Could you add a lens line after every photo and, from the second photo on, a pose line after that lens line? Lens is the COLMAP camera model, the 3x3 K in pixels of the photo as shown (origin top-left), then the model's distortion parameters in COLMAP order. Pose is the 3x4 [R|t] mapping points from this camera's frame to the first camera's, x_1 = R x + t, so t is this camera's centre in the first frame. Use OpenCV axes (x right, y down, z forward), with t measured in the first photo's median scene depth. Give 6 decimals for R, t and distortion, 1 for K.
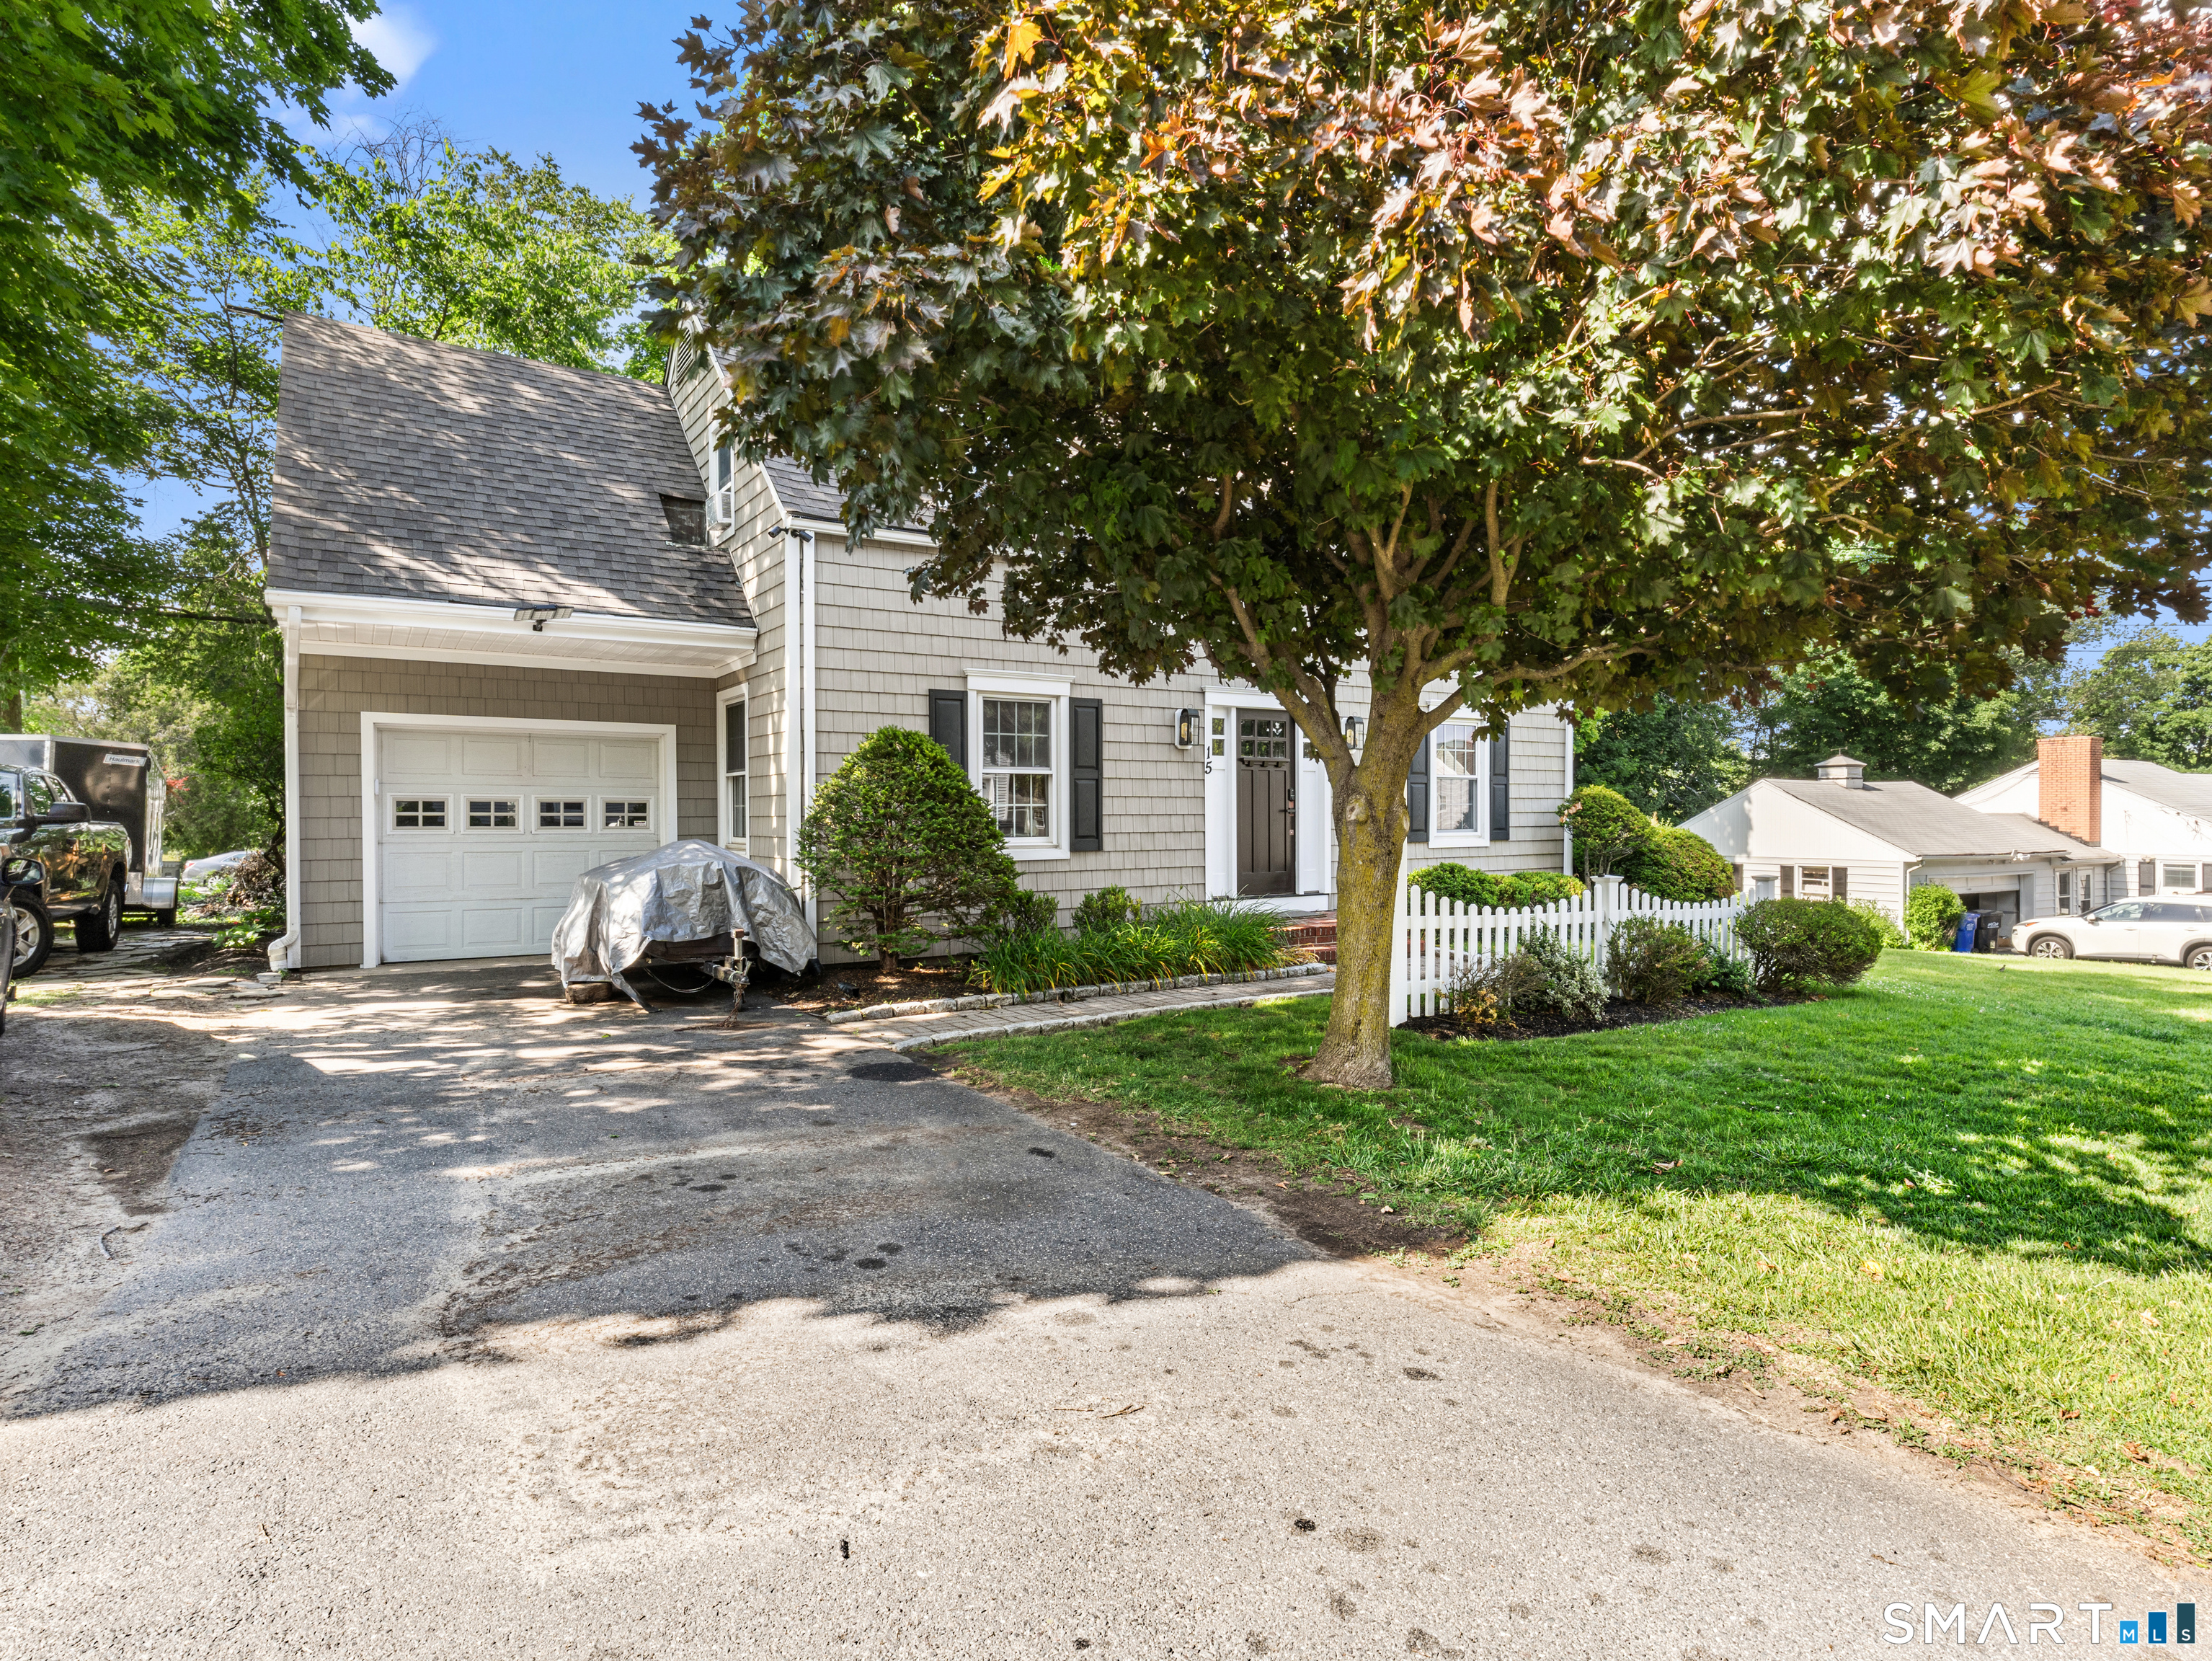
lens RADIAL K [[1197.6, 0, 1107.9], [0, 1197.6, 810.5], [0, 0, 1]] dist [0.000692, -0.000782]
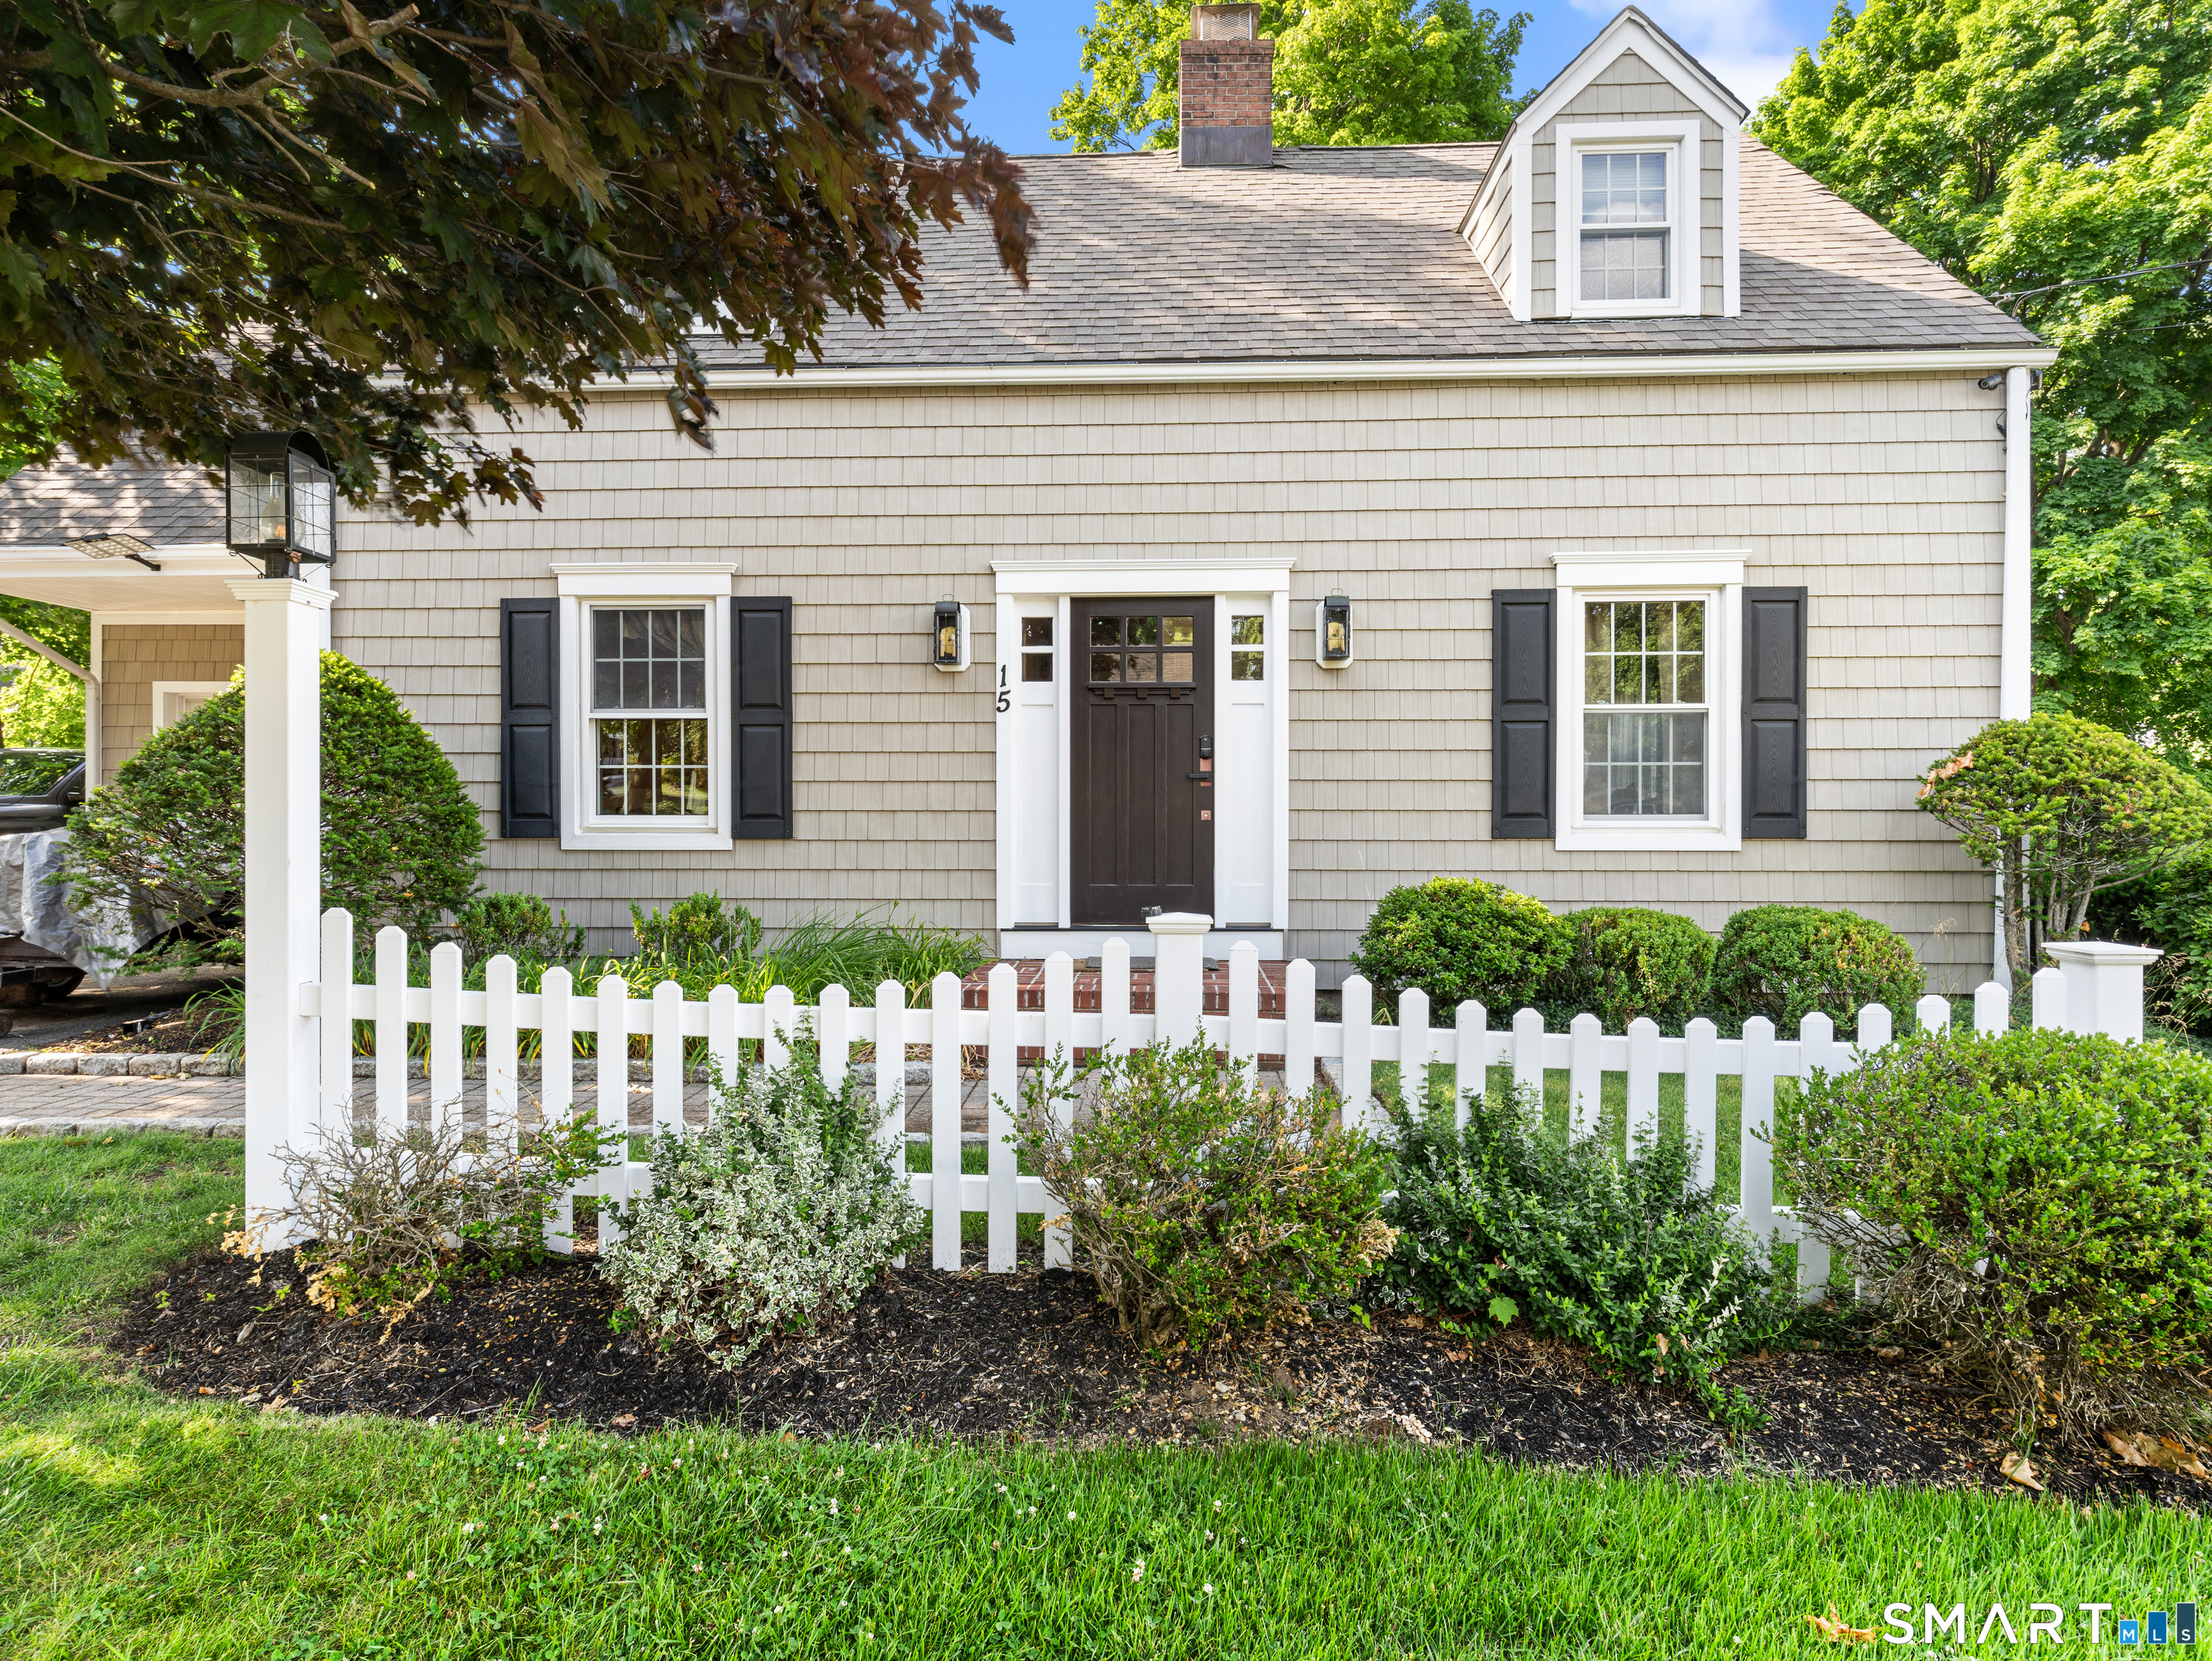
lens RADIAL K [[1197.4, 0, 1107.9], [0, 1197.4, 810.5], [0, 0, 1]] dist [0.000692, -0.000782]
pose [[0.812931, -0.003089, -0.582352, 0.495926], [-0.002436, 0.999959, -0.008705, 0.023936], [0.582355, 0.008495, 0.812890, 0.590151]]
